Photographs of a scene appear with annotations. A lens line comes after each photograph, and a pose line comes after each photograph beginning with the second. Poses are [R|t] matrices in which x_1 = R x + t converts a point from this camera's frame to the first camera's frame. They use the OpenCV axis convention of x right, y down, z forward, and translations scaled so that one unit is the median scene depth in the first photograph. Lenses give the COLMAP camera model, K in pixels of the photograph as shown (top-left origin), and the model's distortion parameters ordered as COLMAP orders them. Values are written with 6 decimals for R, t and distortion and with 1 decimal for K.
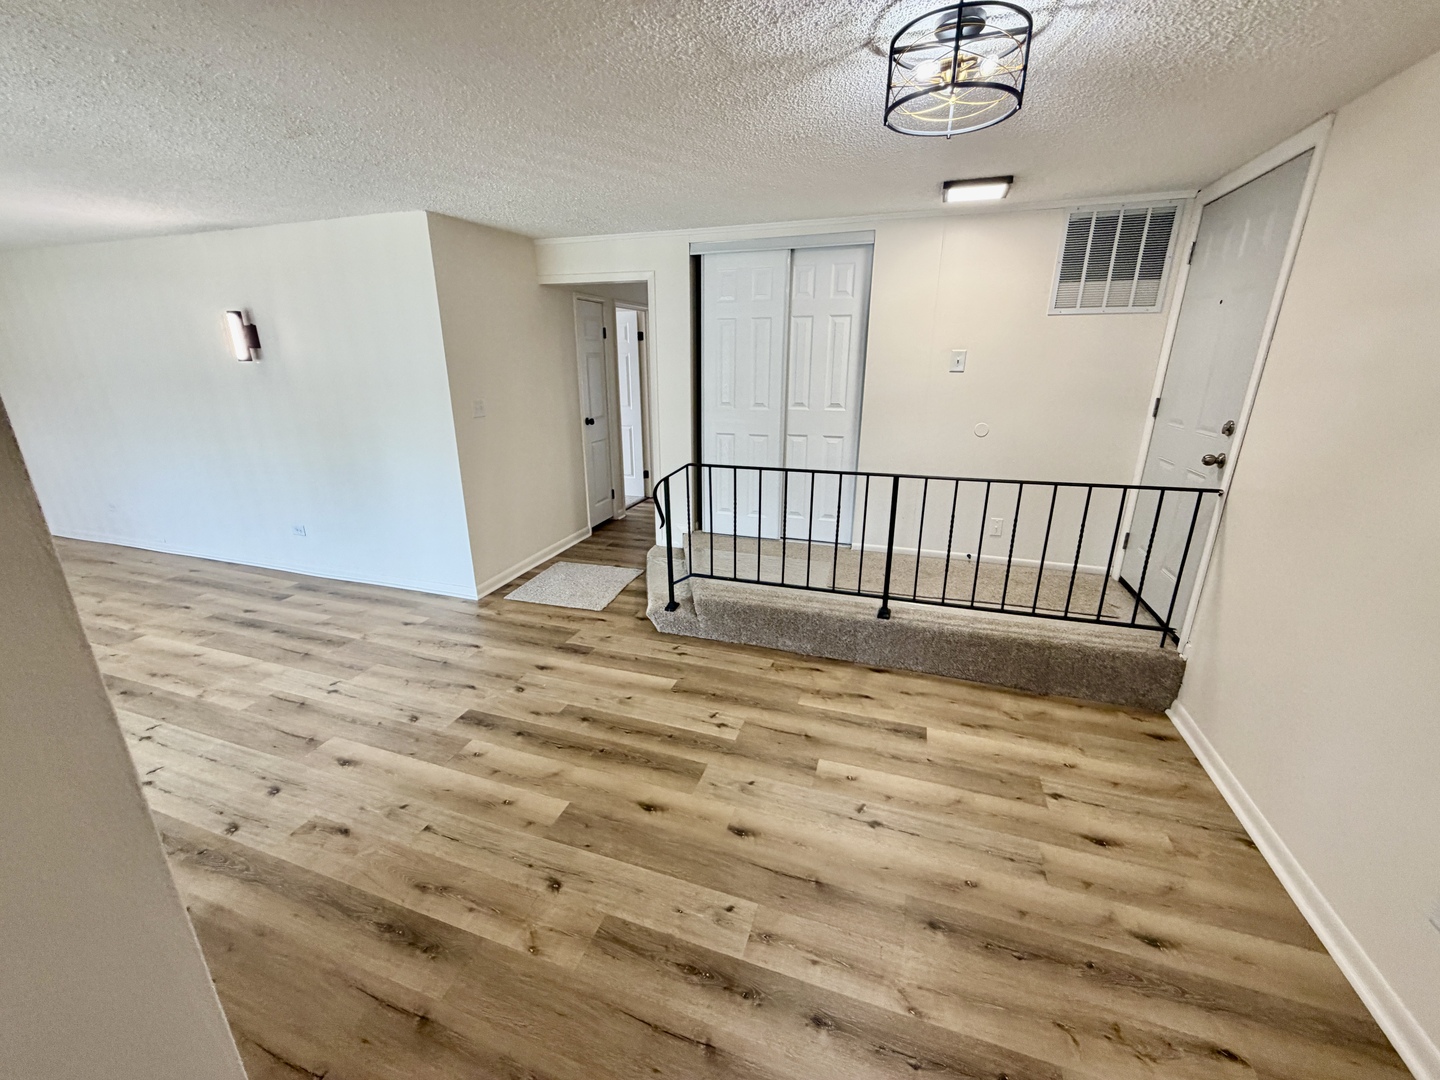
lens RADIAL K [[577.1, 0, 723.9], [0, 577.1, 529.3], [0, 0, 1]] dist [0.000618, -0.000041]
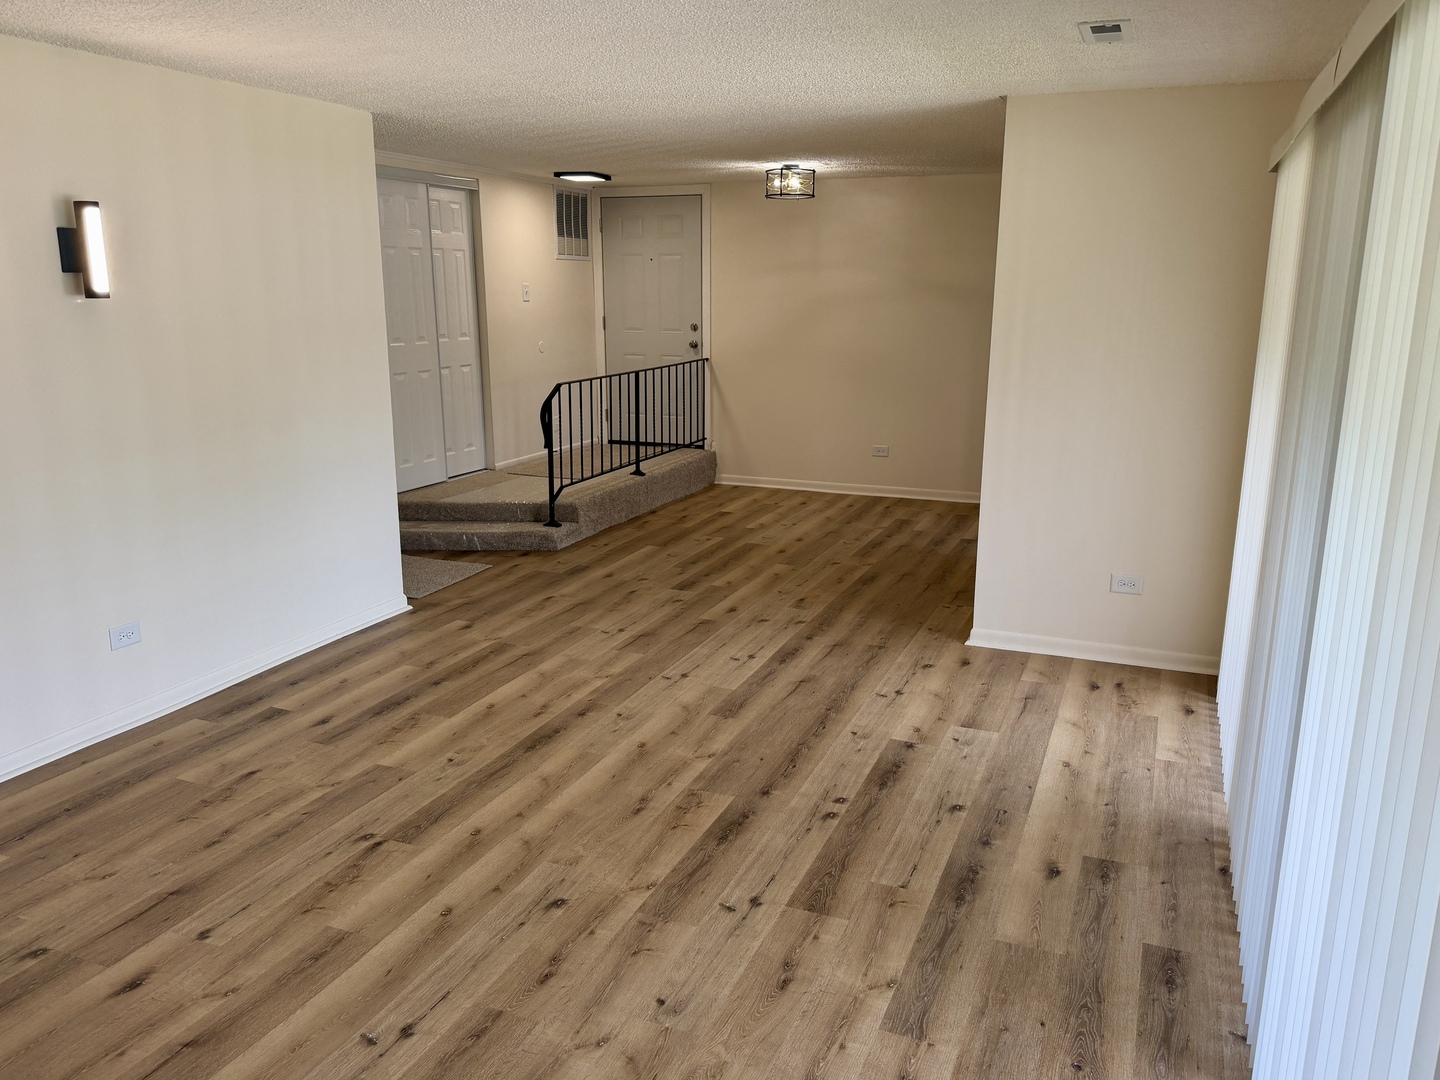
lens RADIAL K [[1082.6, 0, 721.4], [0, 1082.6, 546.4], [0, 0, 1]] dist [0.008755, -0.000982]
pose [[0.055128, -0.230136, 0.971596, -2.249265], [0.278034, 0.938127, 0.206433, -0.168581], [-0.958988, 0.258757, 0.115703, 0.552553]]
